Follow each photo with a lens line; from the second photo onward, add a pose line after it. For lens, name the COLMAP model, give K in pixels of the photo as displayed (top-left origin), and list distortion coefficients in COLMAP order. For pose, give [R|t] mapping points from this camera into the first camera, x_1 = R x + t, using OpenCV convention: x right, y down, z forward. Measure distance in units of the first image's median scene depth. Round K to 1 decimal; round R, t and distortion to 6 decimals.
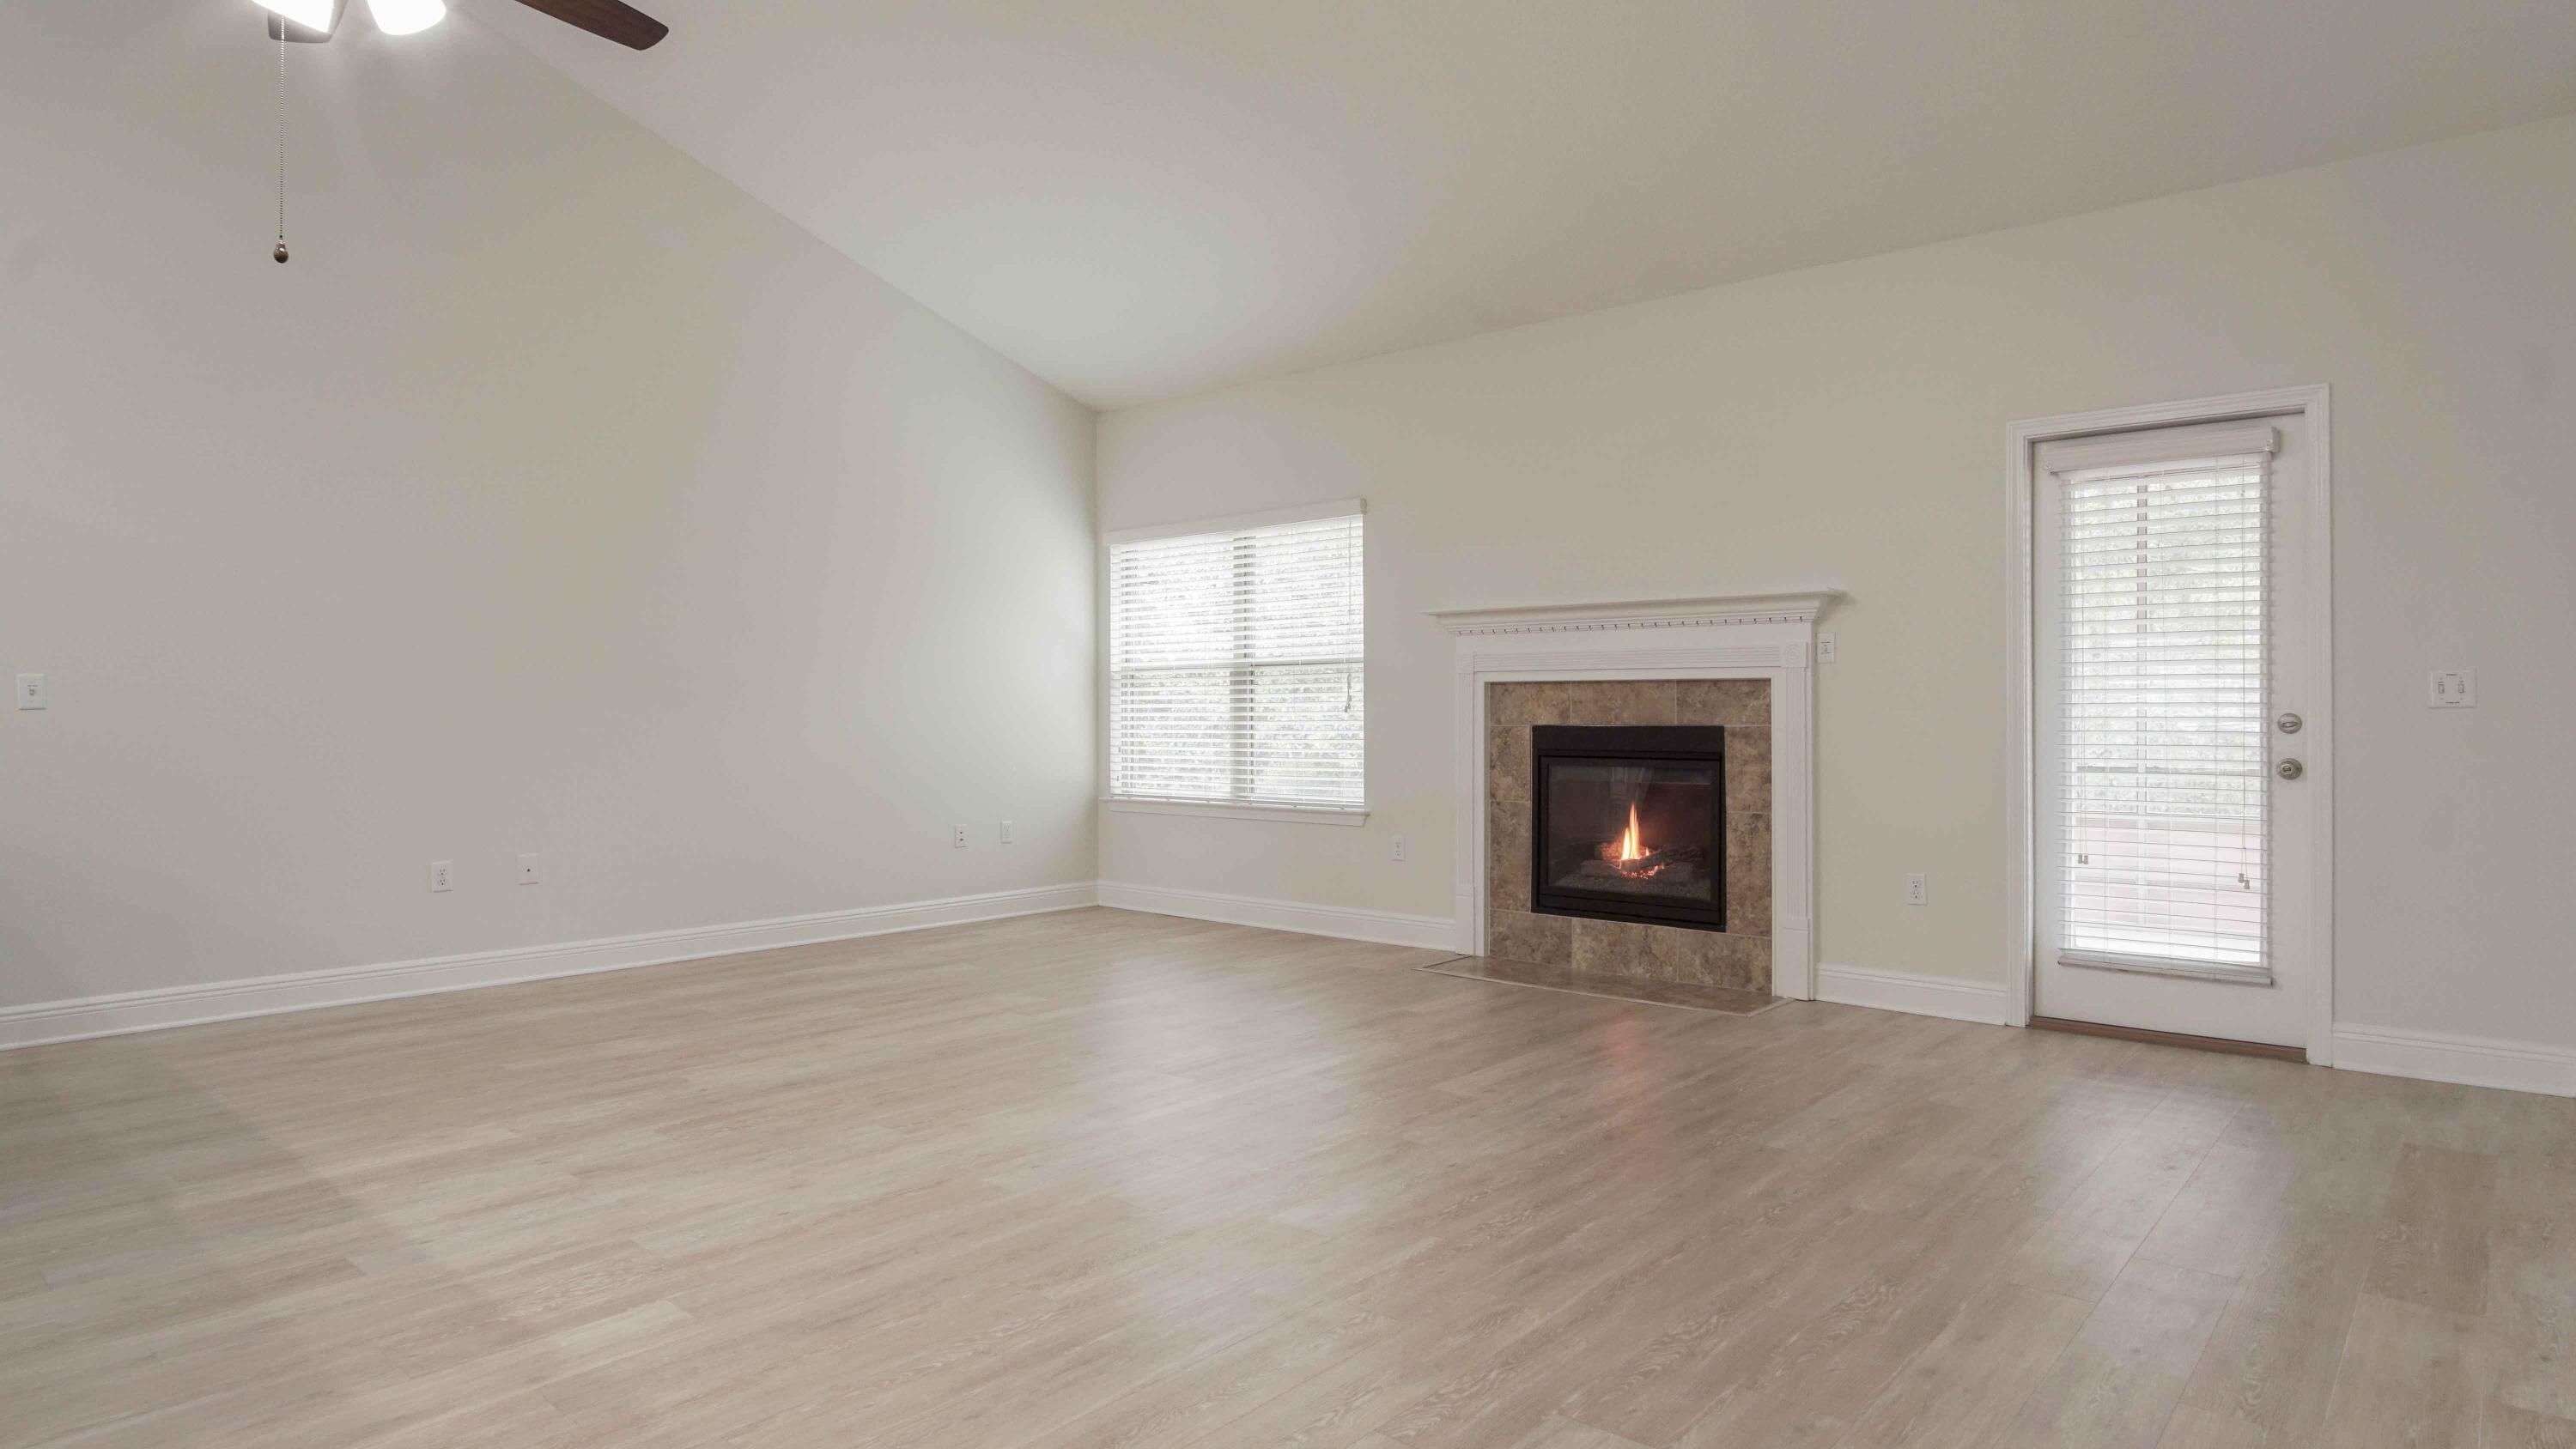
lens RADIAL K [[1428.8, 0, 1289.0], [0, 1428.8, 715.0], [0, 0, 1]] dist [-0.018378, 0.001793]
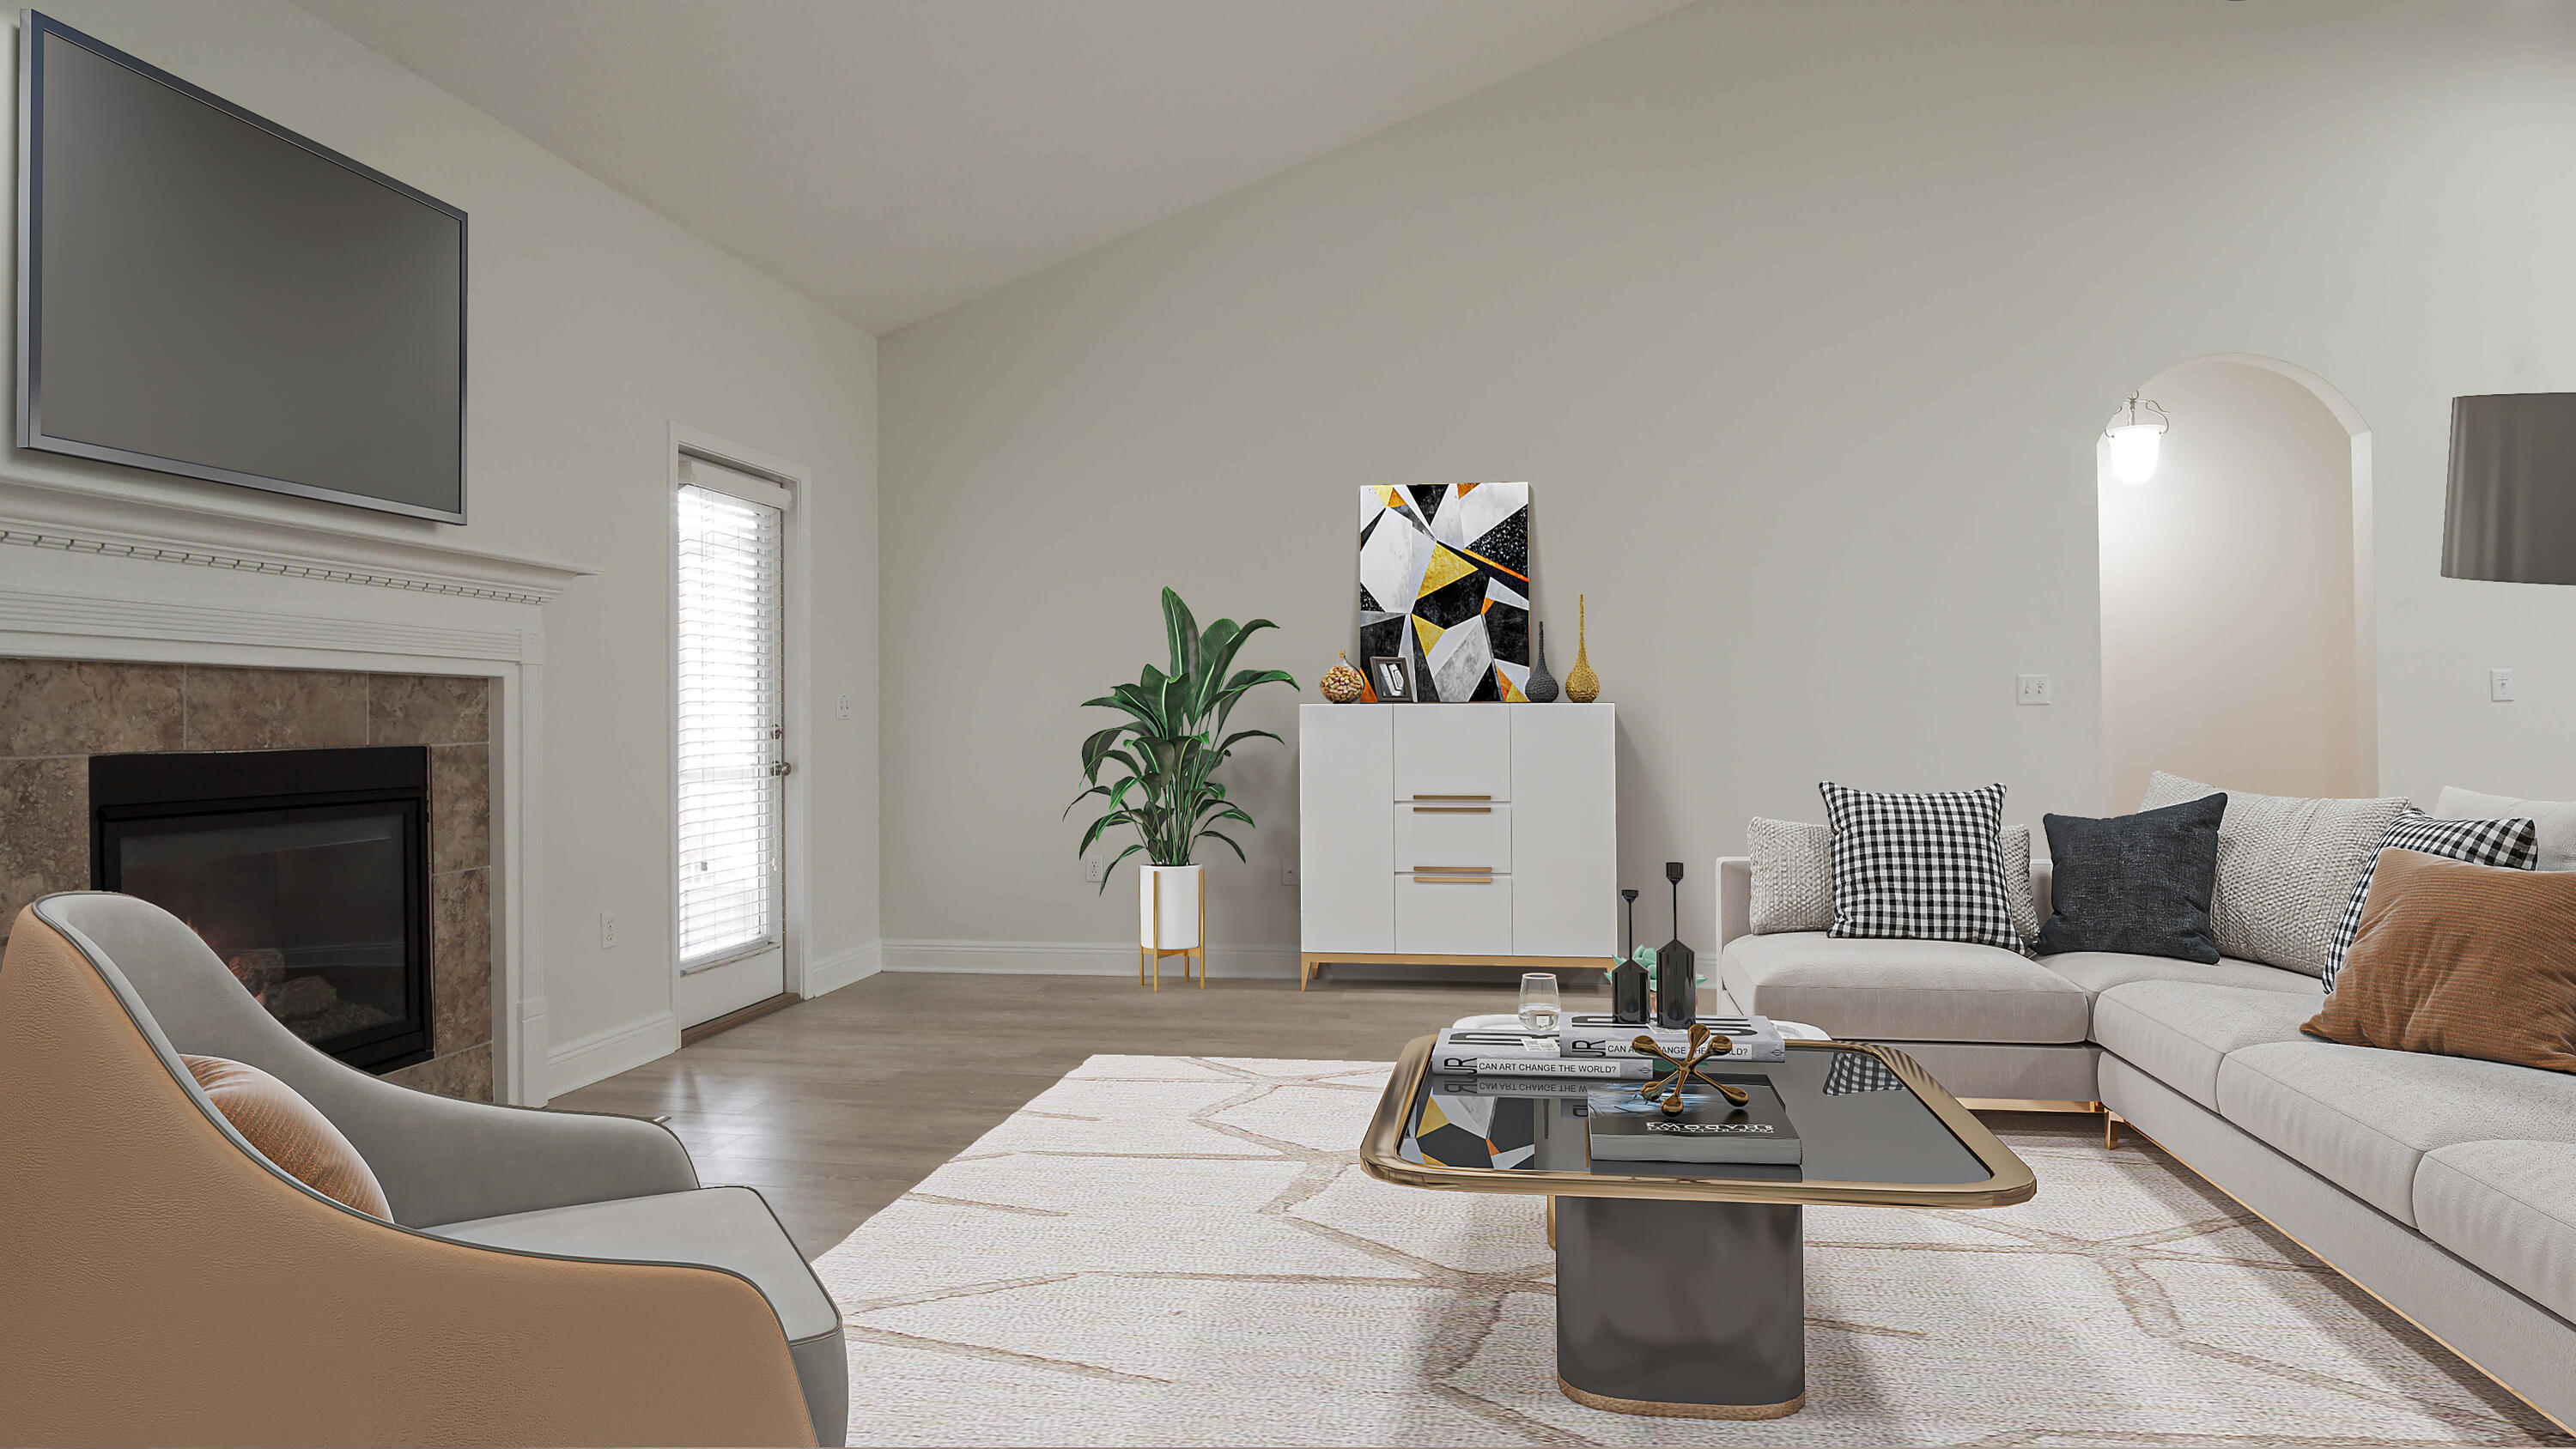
lens RADIAL K [[1428.8, 0, 1289.0], [0, 1428.8, 715.0], [0, 0, 1]] dist [-0.018378, 0.001793]
pose [[-0.519135, 0.005153, 0.854677, -0.442624], [0.006965, 0.999974, -0.001799, -0.002429], [-0.854664, 0.005019, -0.519157, 0.957881]]
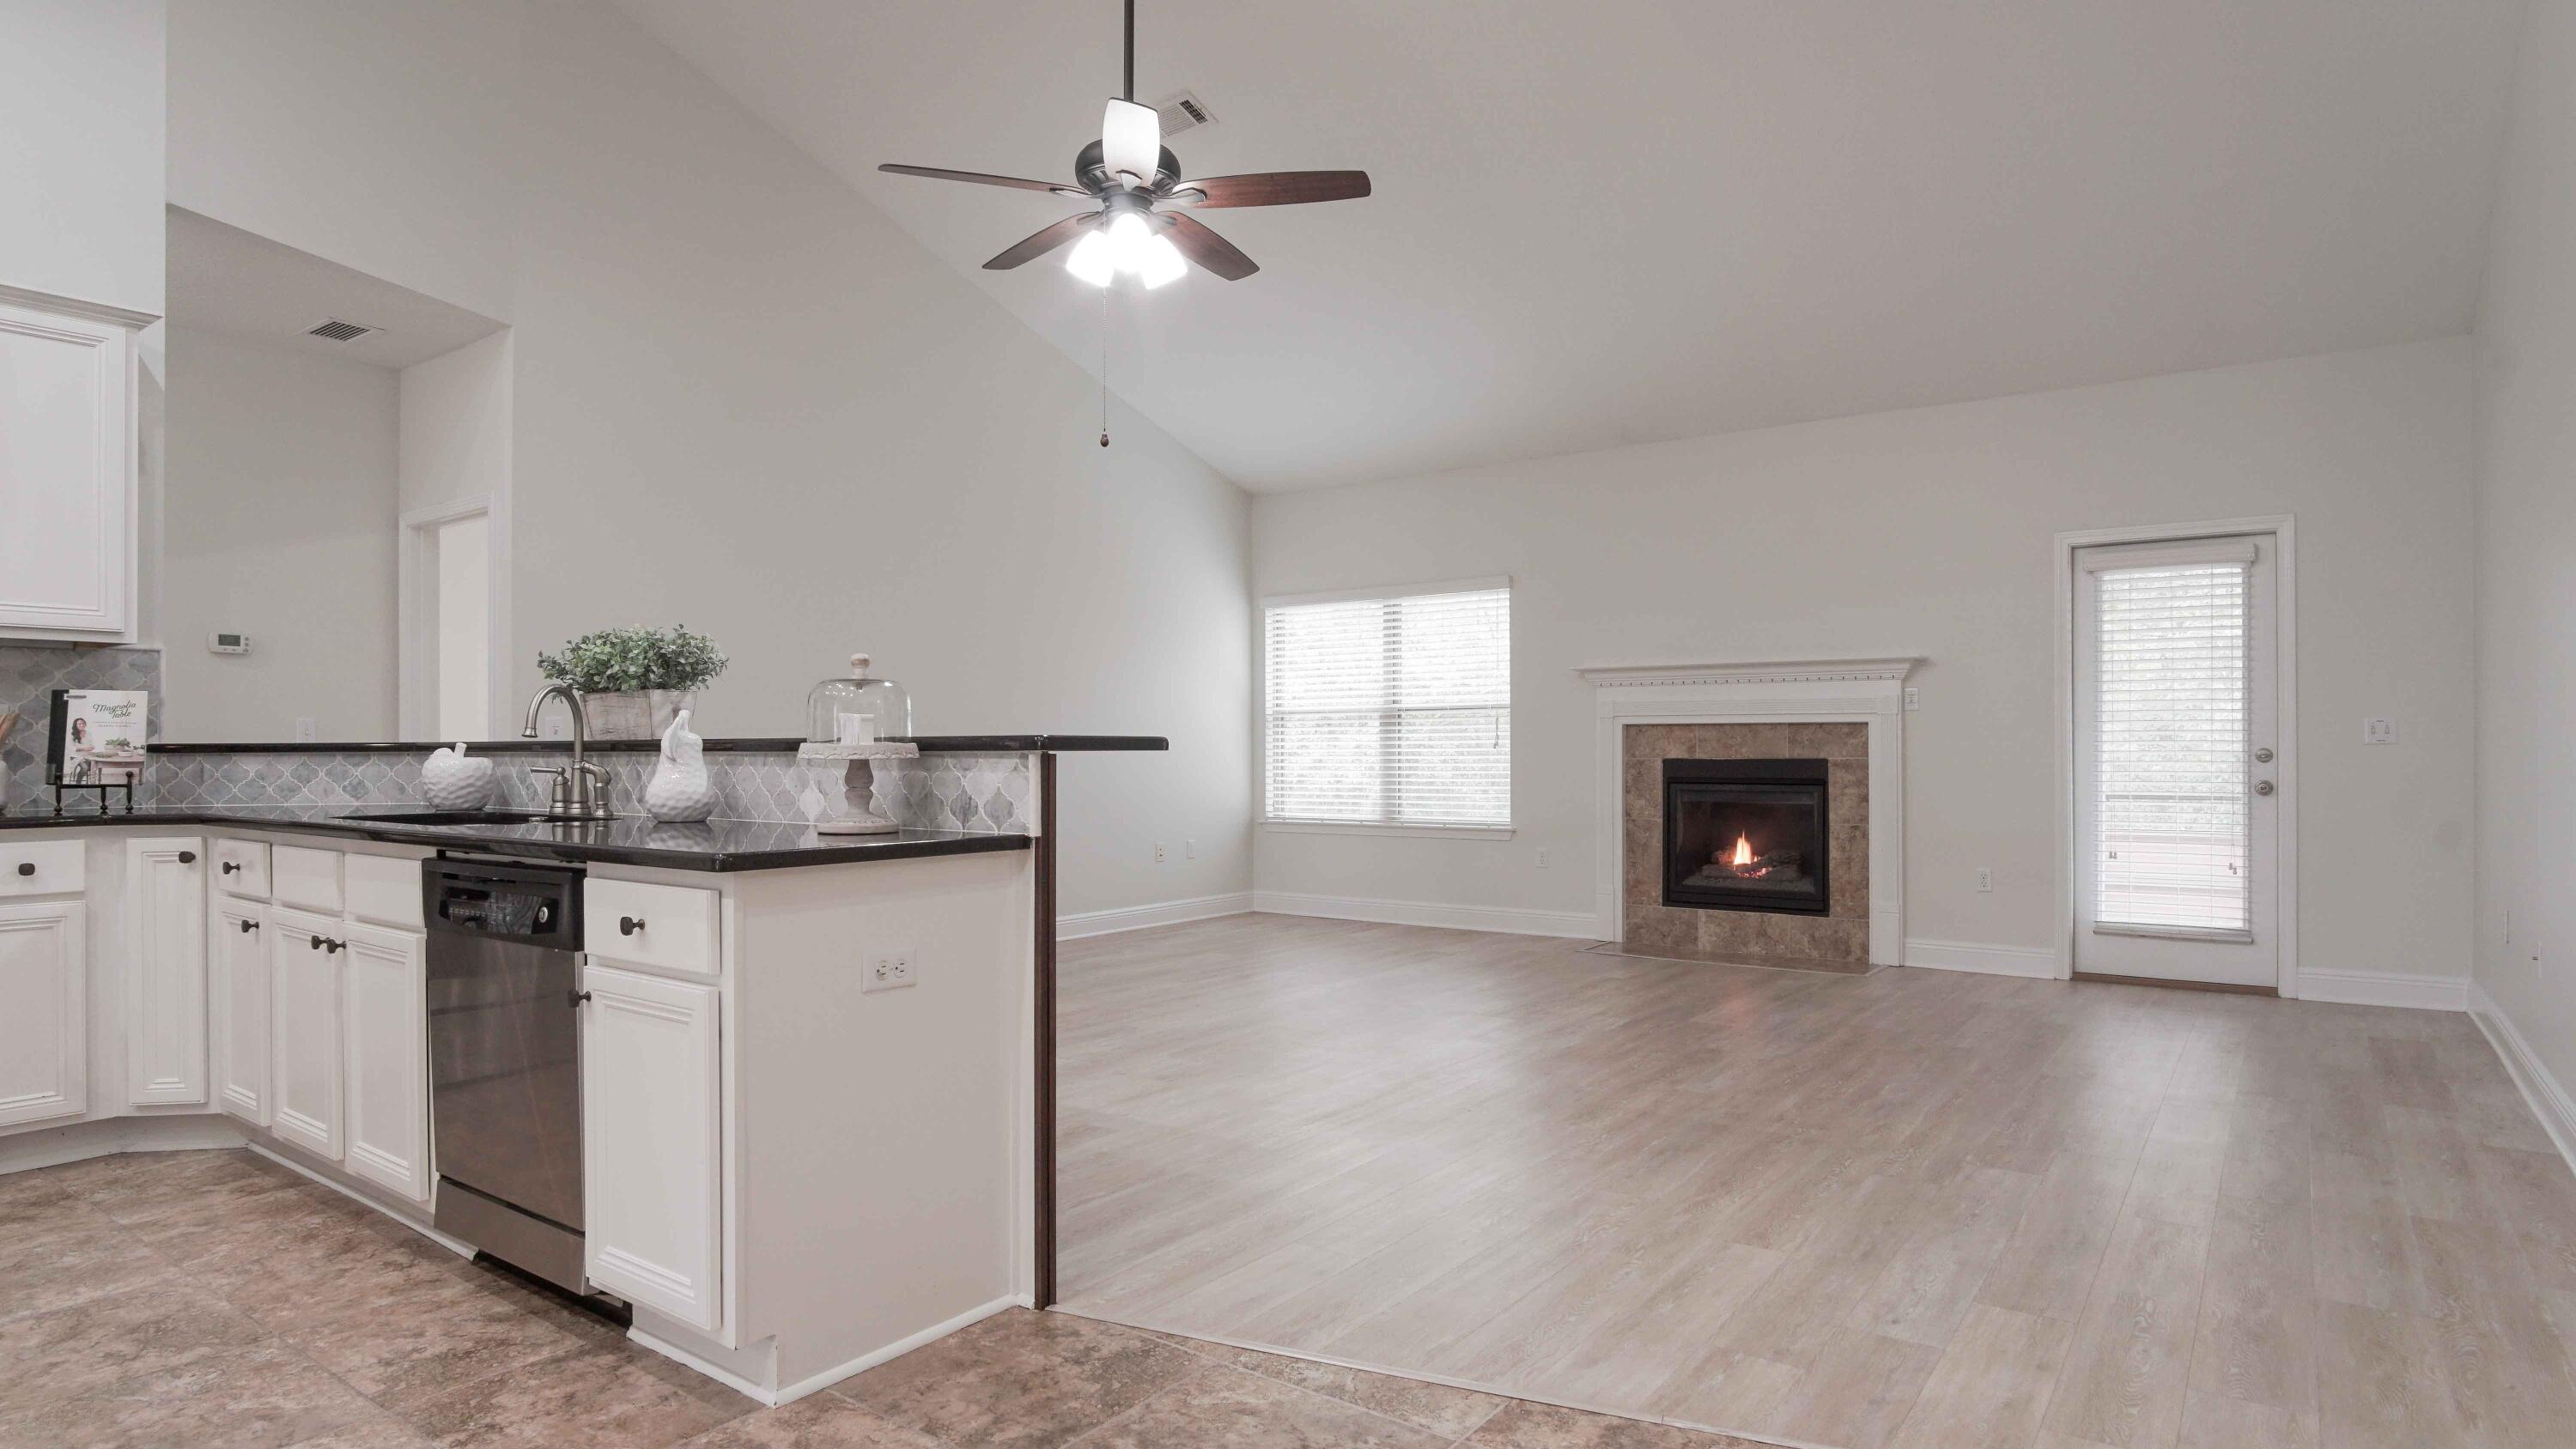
lens RADIAL K [[1386.9, 0, 1282.5], [0, 1386.9, 754.0], [0, 0, 1]] dist [-0.017754, 0.001576]
pose [[0.996769, -0.000993, 0.080313, -0.279646], [0.000901, 0.999999, 0.001181, 0.001511], [-0.080314, -0.001105, 0.996769, -0.208963]]
